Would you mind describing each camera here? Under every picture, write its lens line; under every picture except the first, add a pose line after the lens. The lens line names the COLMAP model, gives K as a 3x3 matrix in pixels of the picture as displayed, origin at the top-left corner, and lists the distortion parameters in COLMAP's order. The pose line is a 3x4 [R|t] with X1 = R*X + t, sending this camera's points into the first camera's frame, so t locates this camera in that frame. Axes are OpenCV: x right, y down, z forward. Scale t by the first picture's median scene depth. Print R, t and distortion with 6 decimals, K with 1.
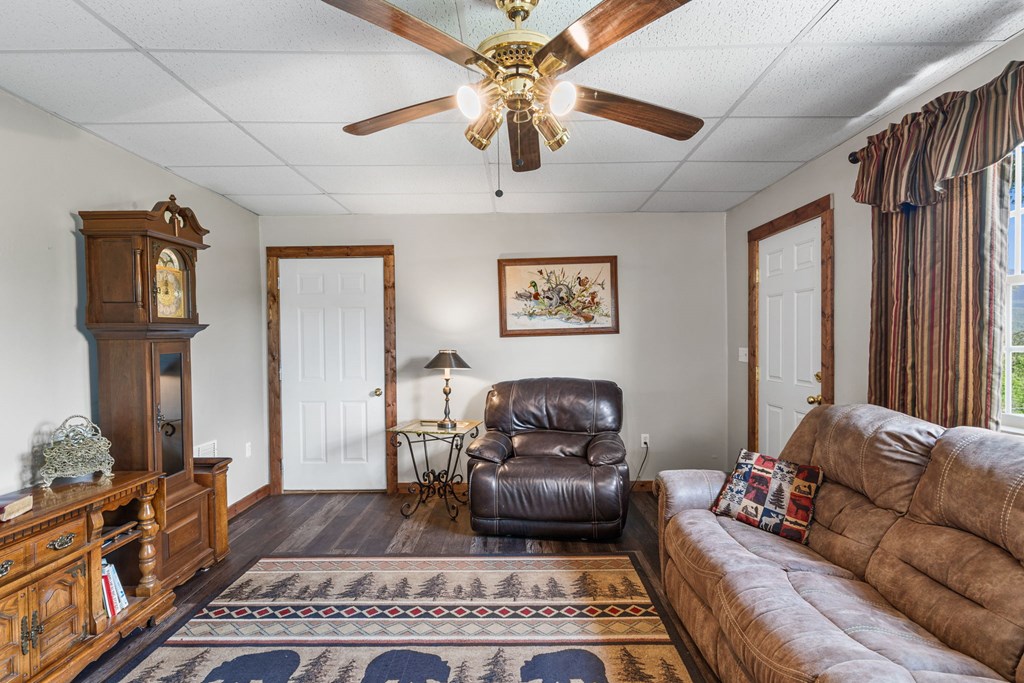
lens RADIAL K [[486.6, 0, 510.4], [0, 486.6, 343.7], [0, 0, 1]] dist [0.000727, 0.000114]
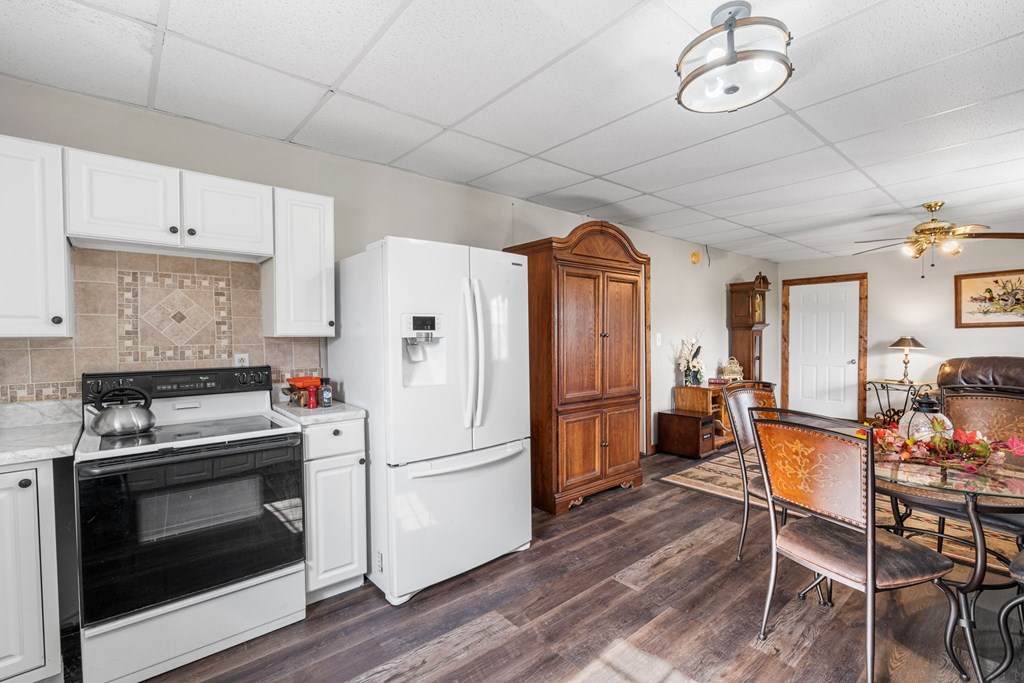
lens RADIAL K [[459.8, 0, 510.9], [0, 459.8, 345.5], [0, 0, 1]] dist [0.000757, 0.000084]
pose [[0.639596, 0.023677, -0.768347, 0.191274], [-0.005925, 0.999648, 0.025872, 0.010918], [0.768688, -0.011996, 0.639511, -0.929054]]
